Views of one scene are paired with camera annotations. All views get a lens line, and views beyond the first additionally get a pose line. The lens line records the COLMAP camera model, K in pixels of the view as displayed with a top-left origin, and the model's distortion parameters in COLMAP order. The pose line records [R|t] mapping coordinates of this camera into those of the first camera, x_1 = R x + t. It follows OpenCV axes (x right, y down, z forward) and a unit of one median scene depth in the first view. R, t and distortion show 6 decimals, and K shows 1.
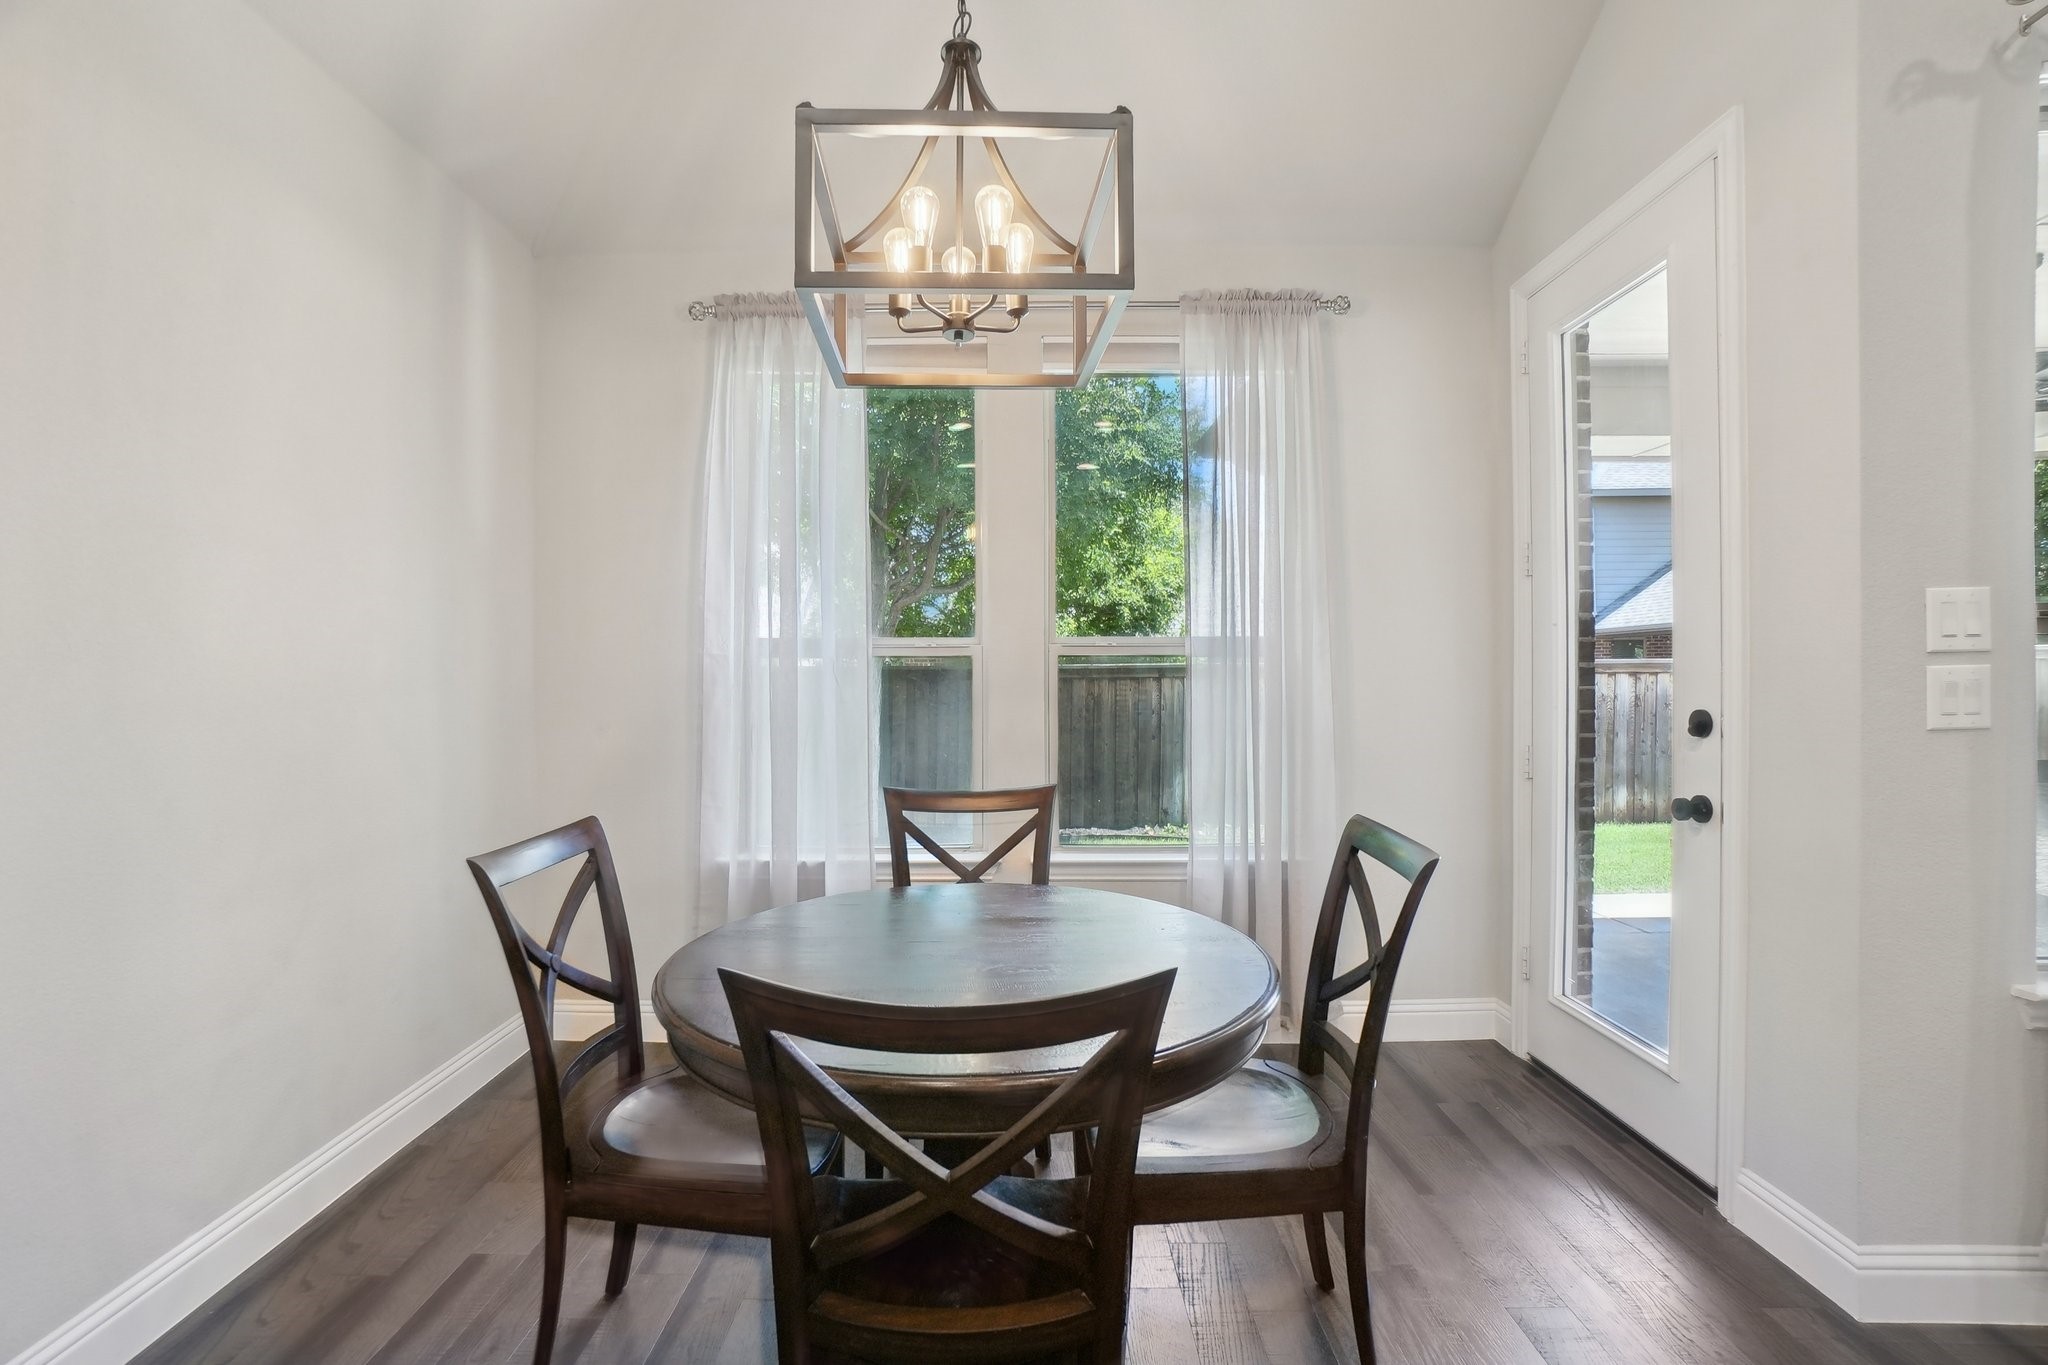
lens RADIAL K [[913.6, 0, 1028.0], [0, 913.6, 711.5], [0, 0, 1]] dist [-0.000181, 0.000172]
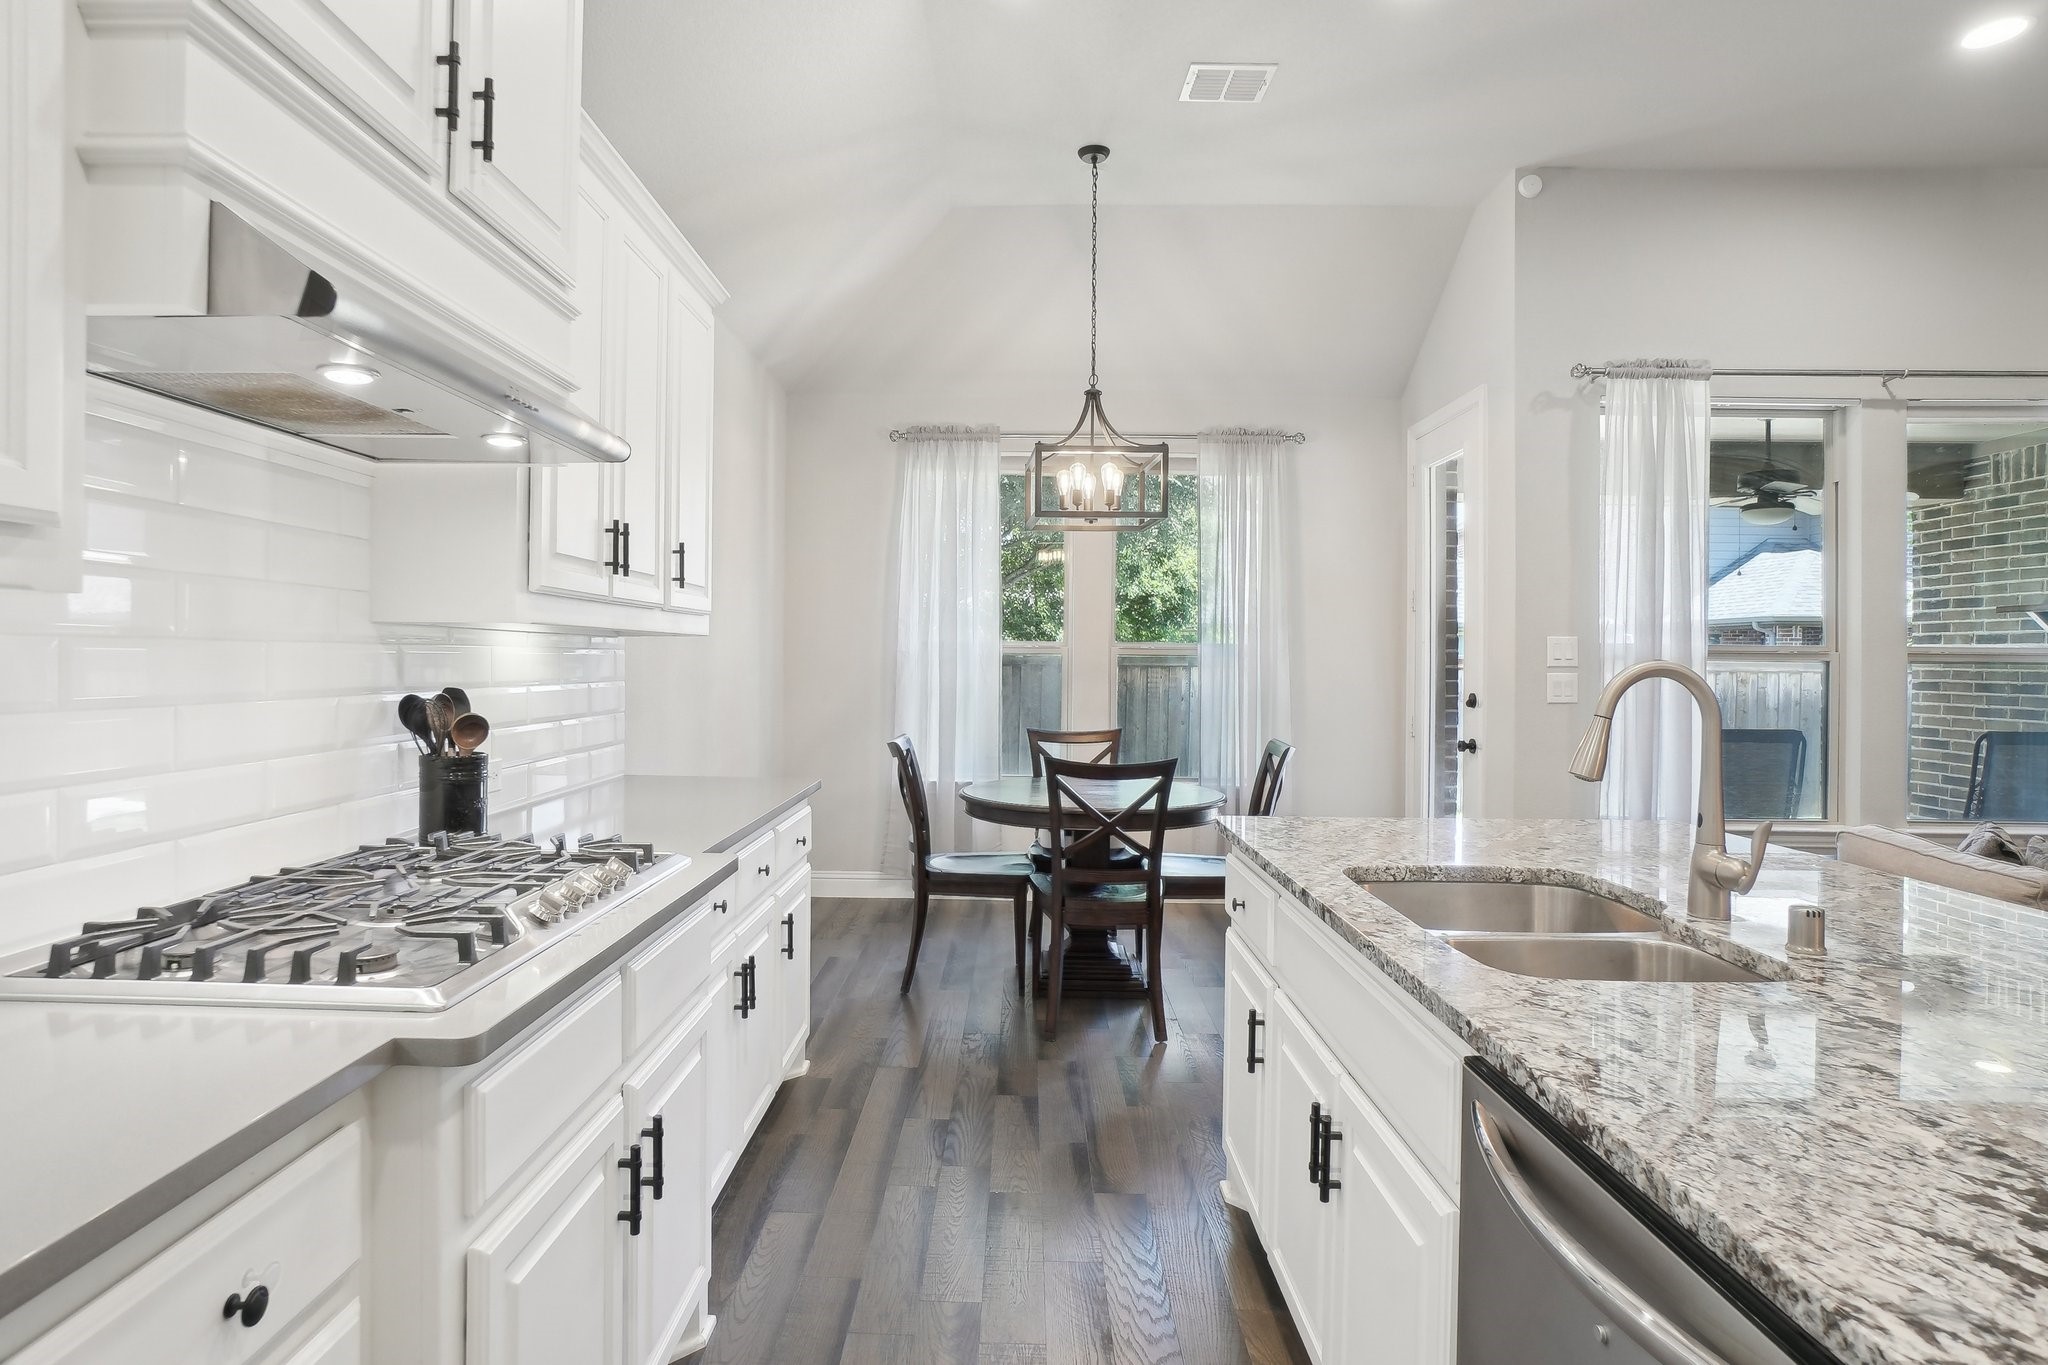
lens RADIAL K [[1135.0, 0, 1013.0], [0, 1135.0, 649.5], [0, 0, 1]] dist [-0.001092, -0.000756]
pose [[0.999693, 0.018140, -0.016852, -0.112442], [-0.018884, 0.998805, -0.045078, 0.020741], [0.016014, 0.045382, 0.998841, -0.940107]]
